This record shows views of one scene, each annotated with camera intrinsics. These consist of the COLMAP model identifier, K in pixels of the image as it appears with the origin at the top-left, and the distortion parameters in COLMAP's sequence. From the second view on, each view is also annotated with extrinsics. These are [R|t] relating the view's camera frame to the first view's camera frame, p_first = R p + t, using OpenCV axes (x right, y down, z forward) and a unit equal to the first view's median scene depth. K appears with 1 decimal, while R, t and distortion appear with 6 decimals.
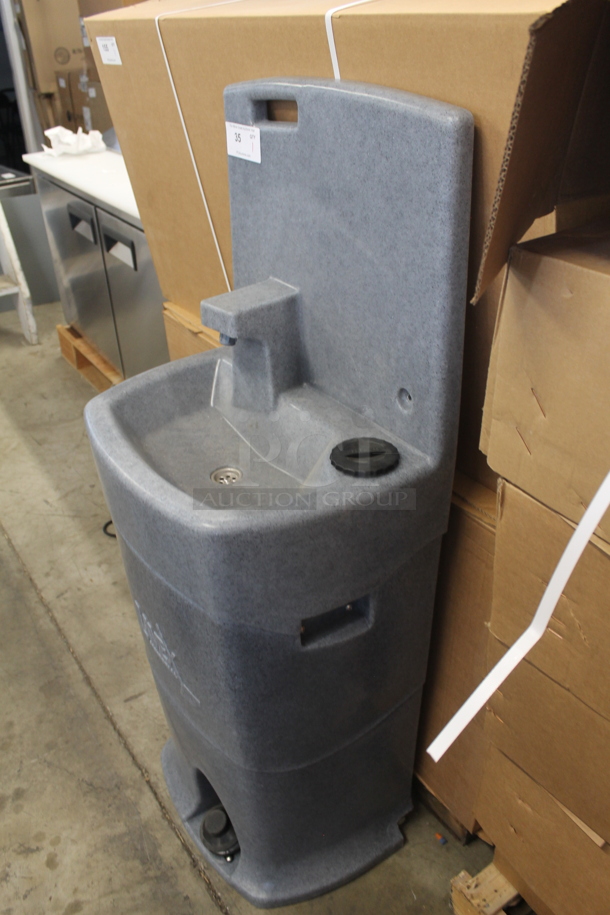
lens RADIAL K [[761.3, 0, 305.0], [0, 761.3, 457.5], [0, 0, 1]] dist [-0.167610, 0.139700]
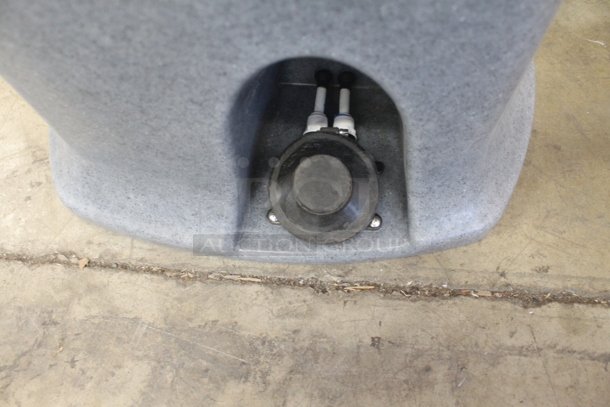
lens RADIAL K [[507.5, 0, 306.7], [0, 507.5, 198.0], [0, 0, 1]] dist [-0.167610, 0.139700]
pose [[0.641402, -0.699430, 0.315278, -0.288151], [0.440609, 0.672236, 0.594948, 0.431845], [-0.628066, -0.242687, 0.739349, 1.041293]]
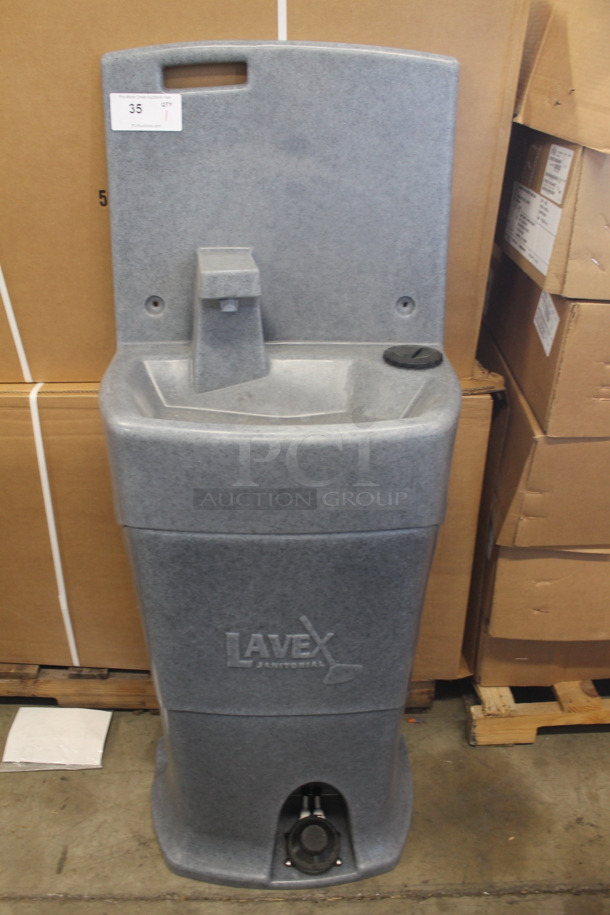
lens RADIAL K [[761.3, 0, 305.0], [0, 761.3, 457.5], [0, 0, 1]] dist [-0.167610, 0.139700]
pose [[0.548381, -0.340305, 0.763853, -0.873348], [0.414034, 0.904121, 0.105555, -0.048083], [-0.726536, 0.258376, 0.636700, 0.393274]]
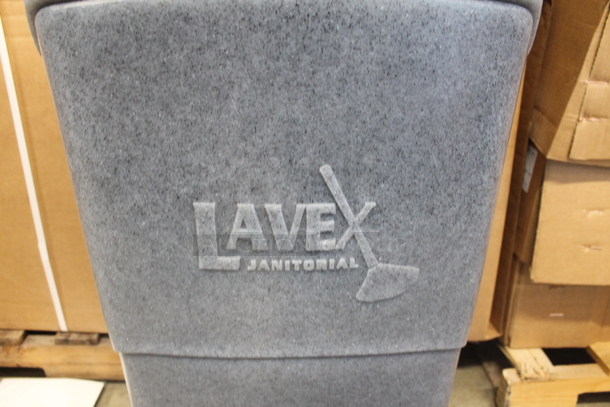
lens RADIAL K [[507.5, 0, 306.7], [0, 507.5, 198.0], [0, 0, 1]] dist [-0.167610, 0.139700]
pose [[0.543170, -0.285161, 0.789714, -0.518385], [0.422207, 0.905758, 0.036667, 0.235895], [-0.725746, 0.313506, 0.612378, 0.846620]]
